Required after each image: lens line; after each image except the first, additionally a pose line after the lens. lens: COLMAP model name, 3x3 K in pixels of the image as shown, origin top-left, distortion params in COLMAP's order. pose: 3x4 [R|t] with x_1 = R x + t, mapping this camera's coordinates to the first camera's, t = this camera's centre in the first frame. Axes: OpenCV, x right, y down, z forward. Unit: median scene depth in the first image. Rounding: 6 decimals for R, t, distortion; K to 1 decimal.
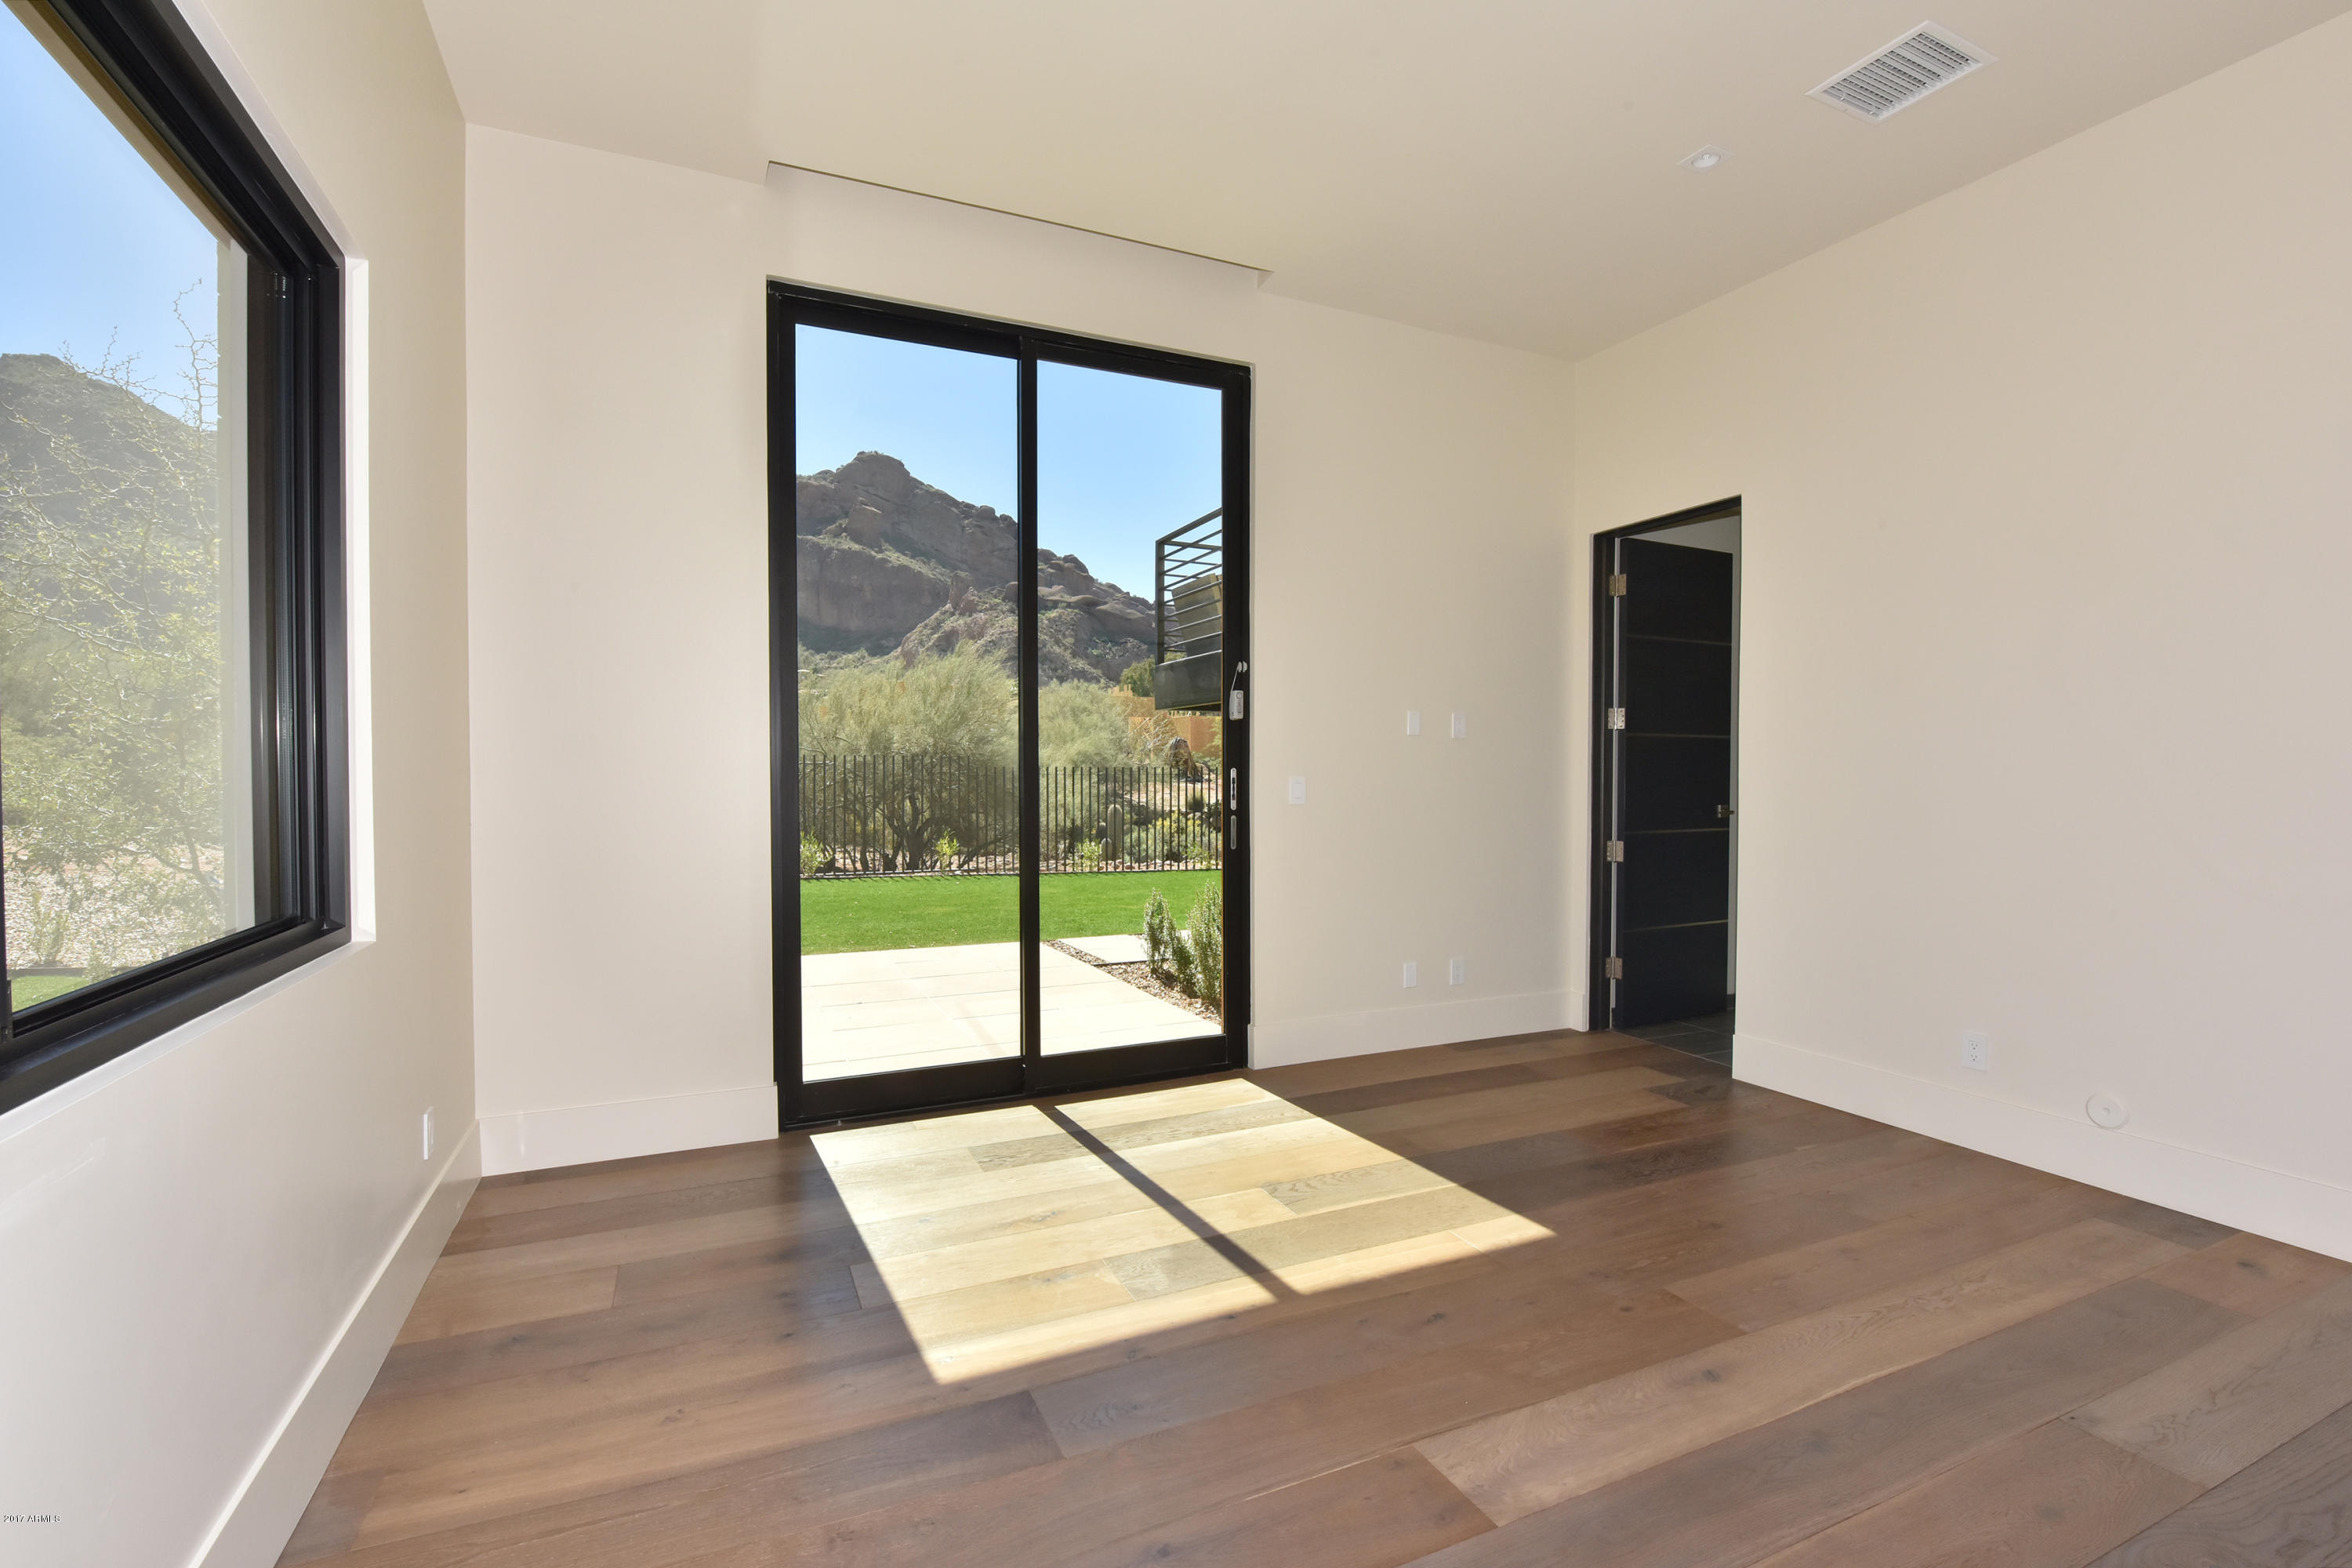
lens RADIAL K [[1023.9, 0, 1161.3], [0, 1023.9, 777.3], [0, 0, 1]] dist [-0.004633, -0.000275]
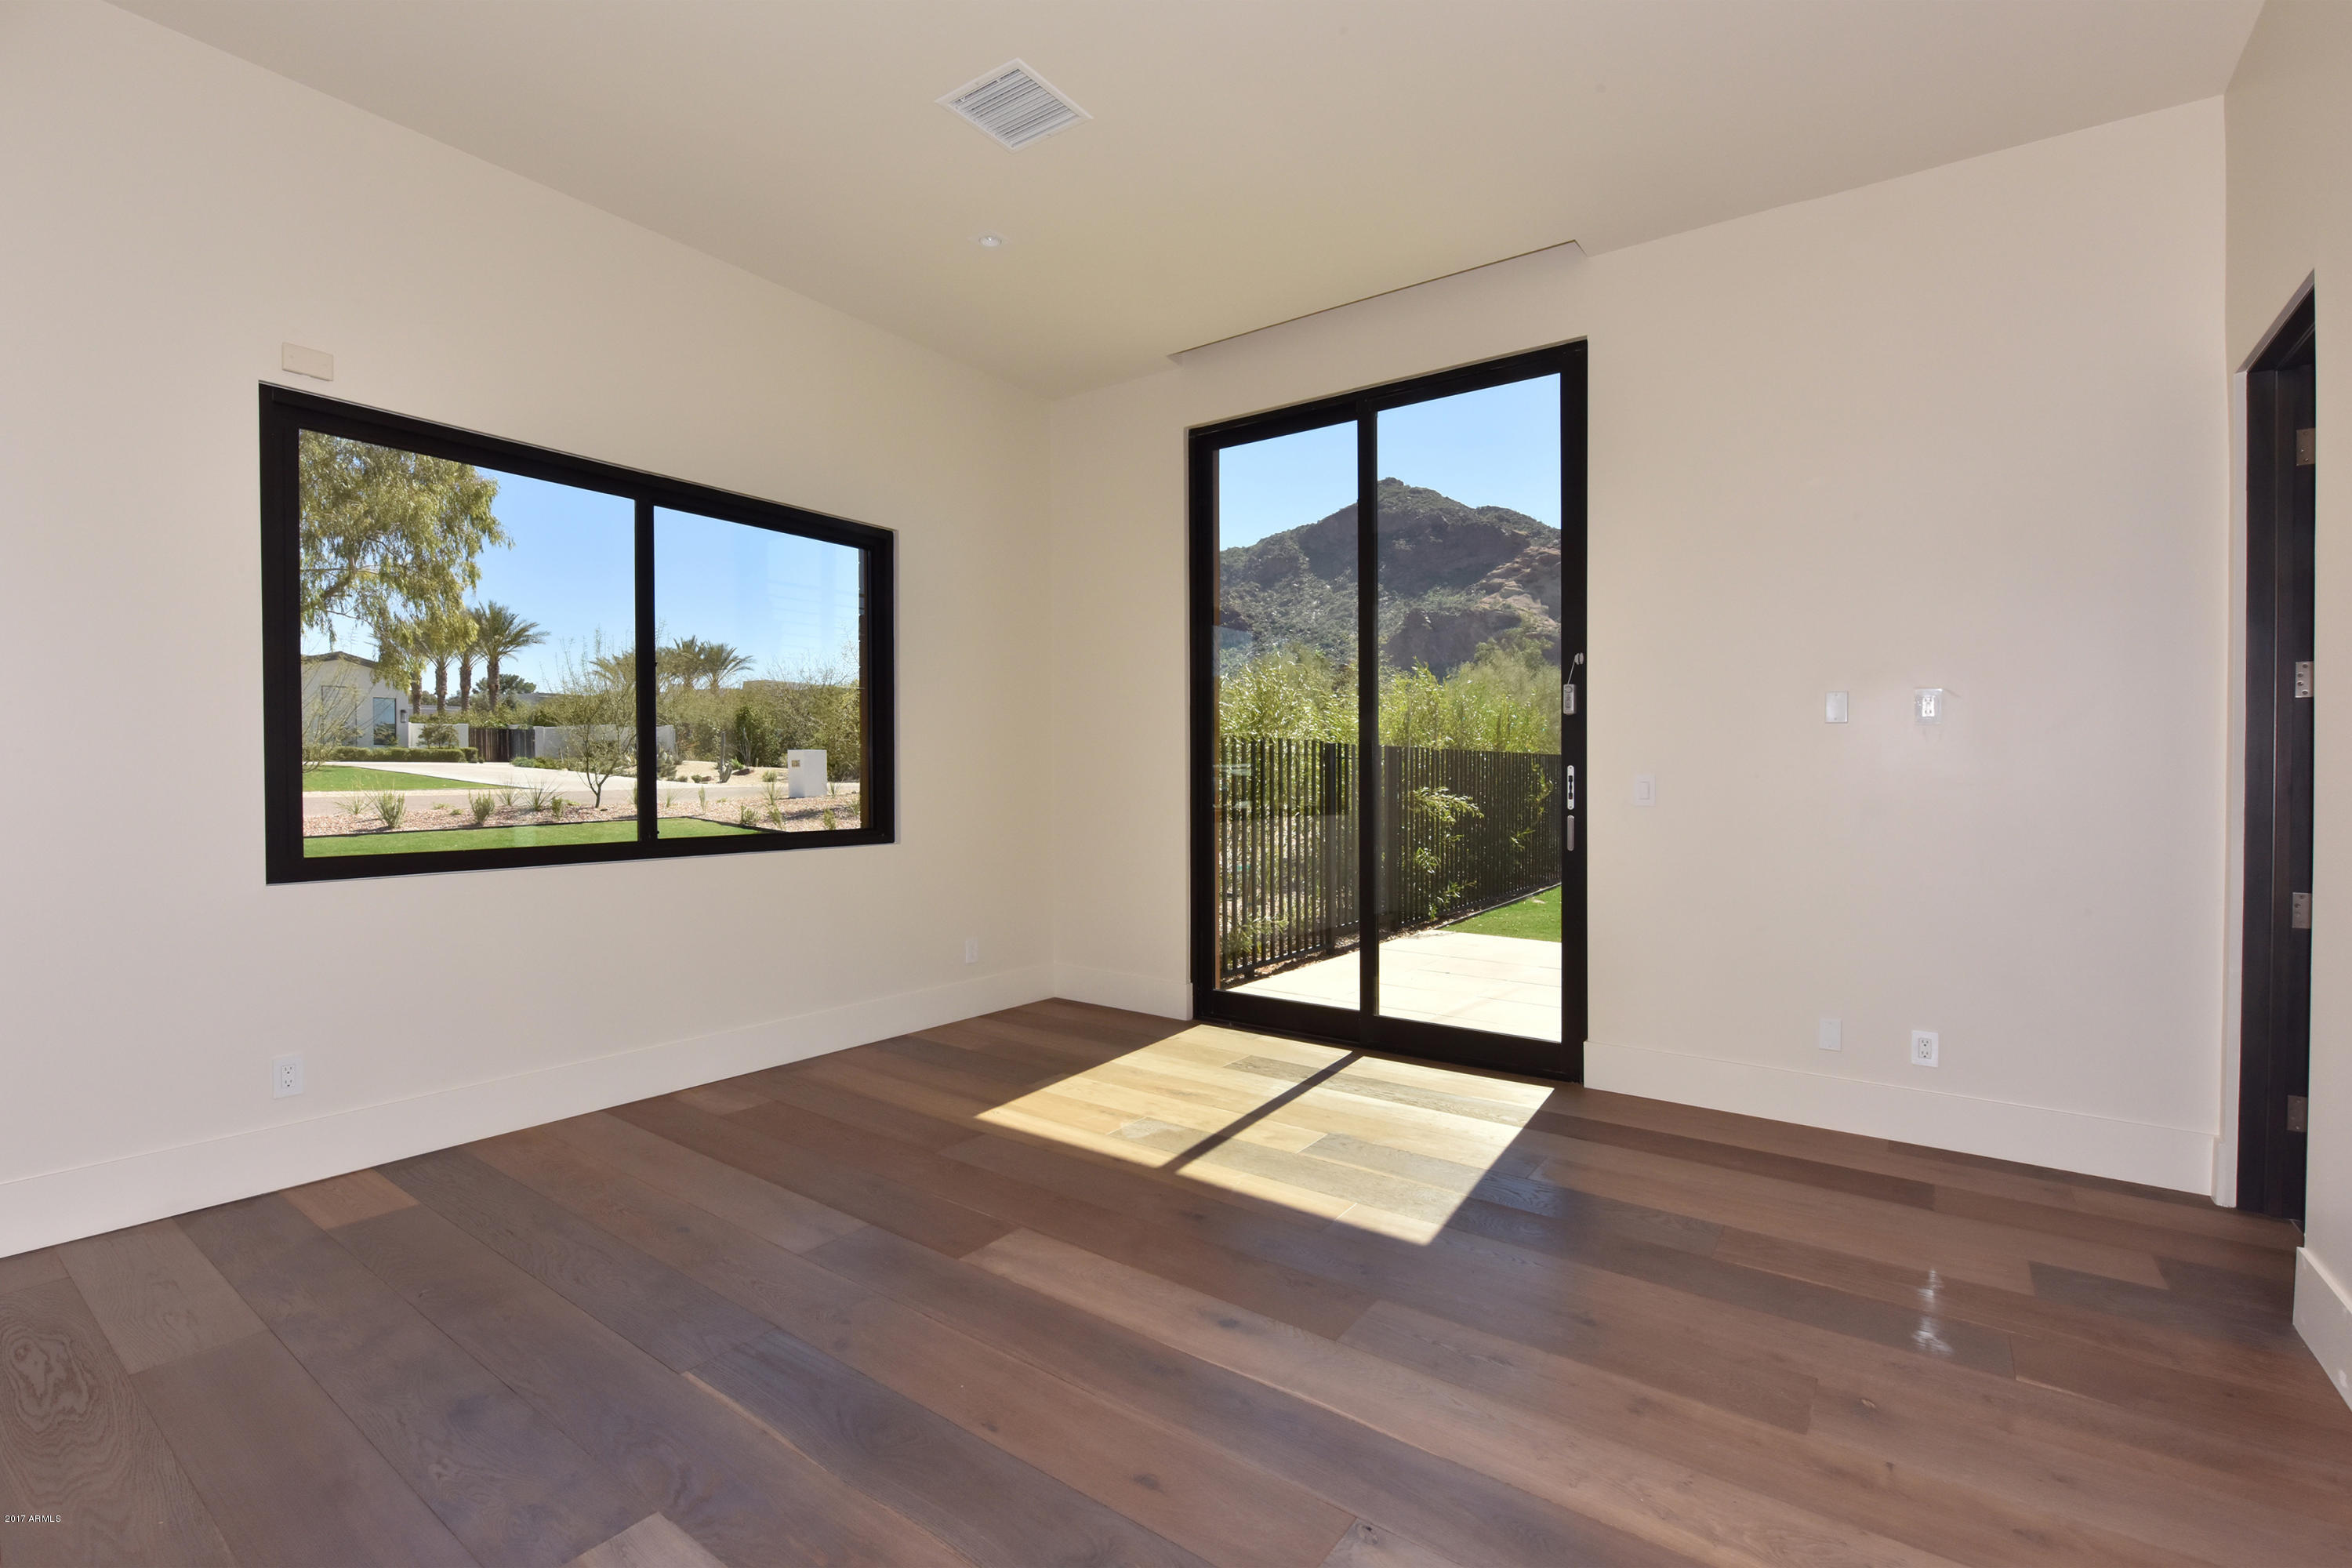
lens RADIAL K [[1023.9, 0, 1161.3], [0, 1023.9, 777.3], [0, 0, 1]] dist [-0.004633, -0.000275]
pose [[0.506528, 0.008538, -0.862181, 0.917783], [-0.012488, 0.999919, 0.002566, 0.005763], [0.862133, 0.009467, 0.506593, 0.249027]]
